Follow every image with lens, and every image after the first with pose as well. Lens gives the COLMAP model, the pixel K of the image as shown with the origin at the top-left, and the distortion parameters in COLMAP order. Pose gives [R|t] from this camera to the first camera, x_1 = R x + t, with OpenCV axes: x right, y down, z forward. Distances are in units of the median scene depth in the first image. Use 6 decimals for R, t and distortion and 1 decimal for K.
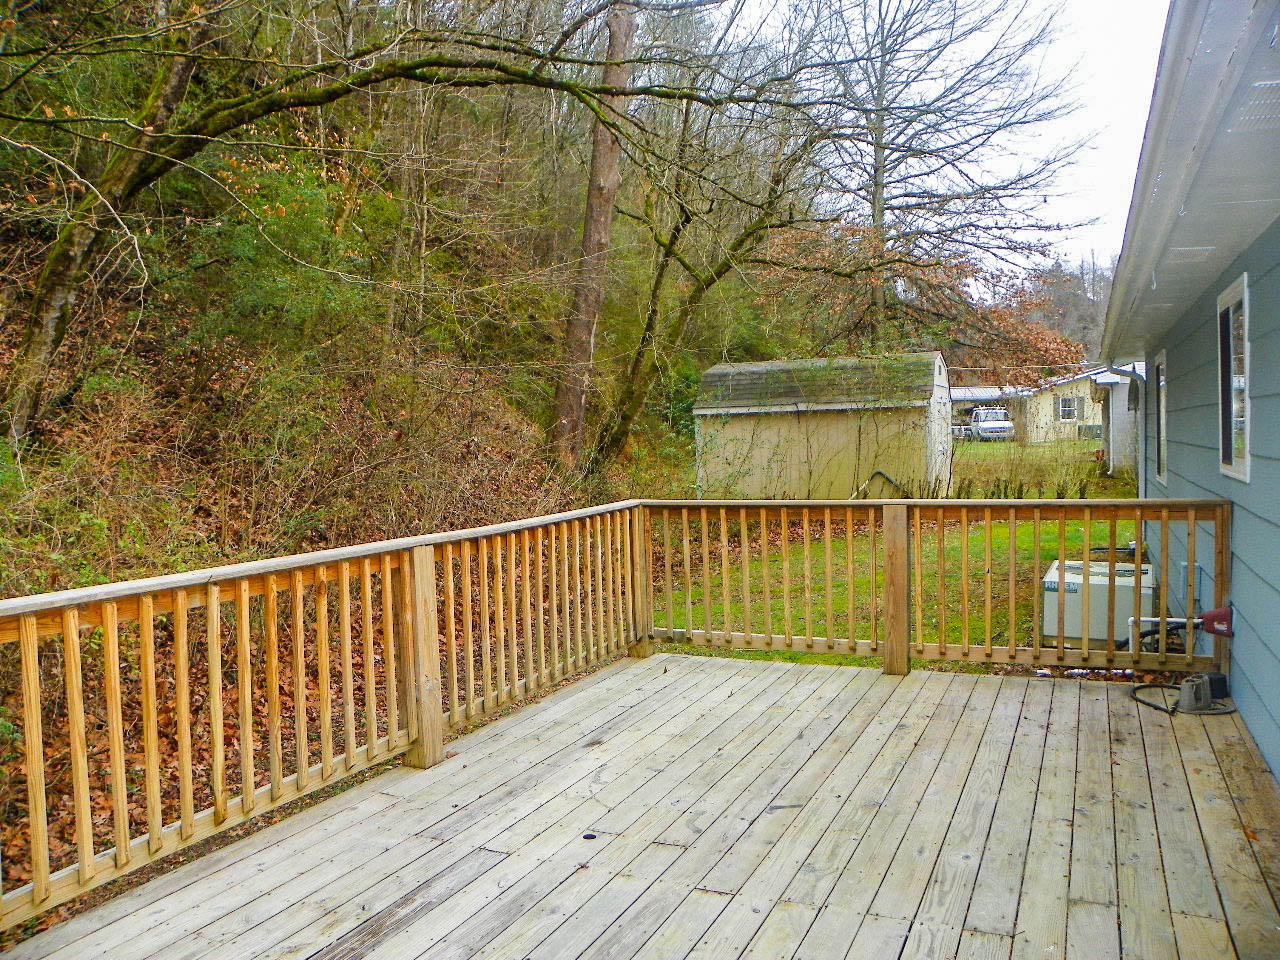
lens RADIAL K [[965.5, 0, 640.0], [0, 965.5, 480.0], [0, 0, 1]] dist [-0.155966, 0.098992]
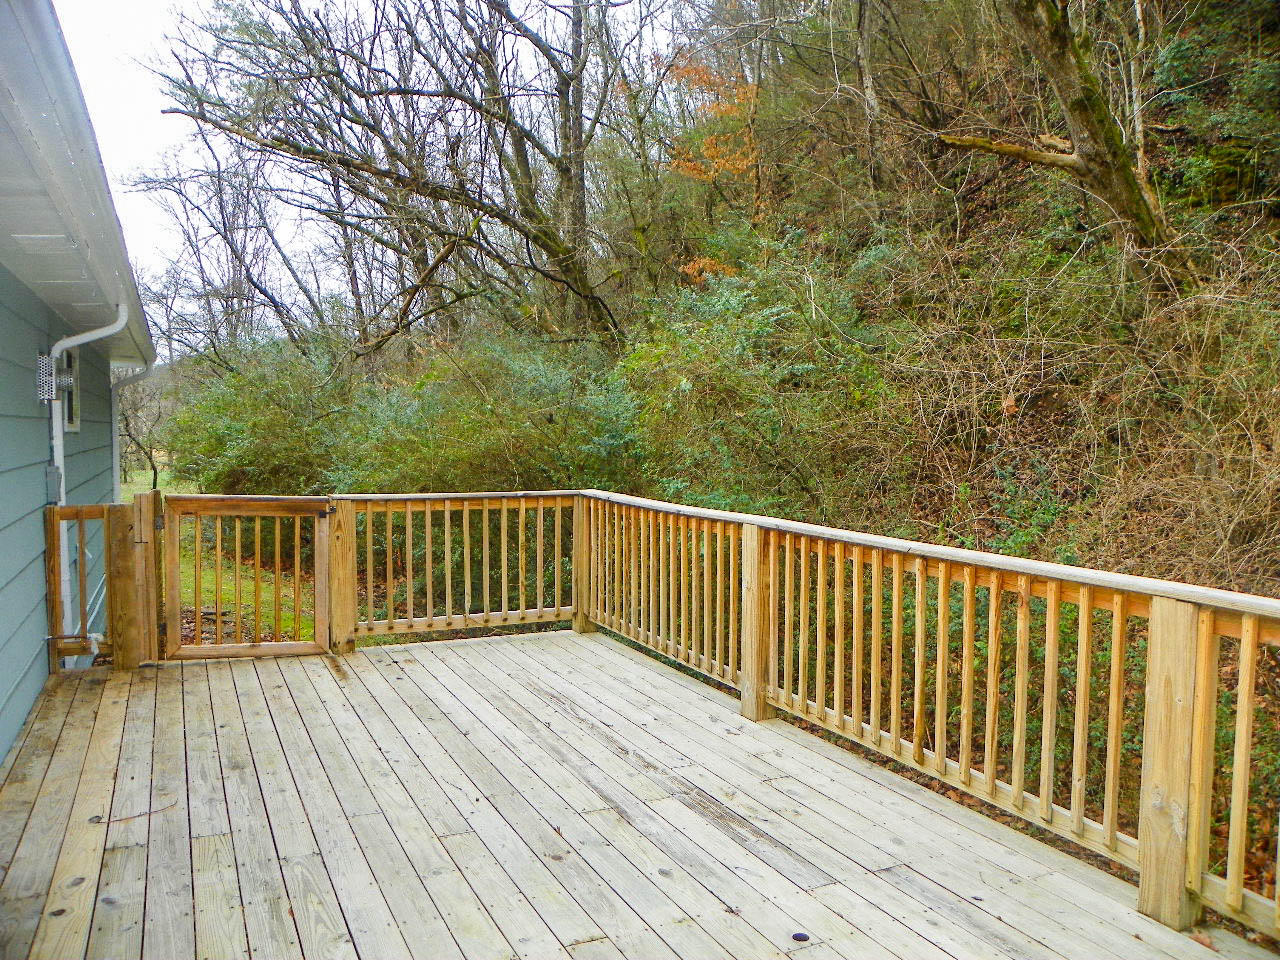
lens RADIAL K [[965.5, 0, 640.0], [0, 965.5, 480.0], [0, 0, 1]] dist [-0.155966, 0.098992]
pose [[-0.620207, 0.053899, -0.782584, 0.644246], [-0.039578, 0.994216, 0.099841, -0.081504], [0.783439, 0.092895, -0.614486, 1.383213]]
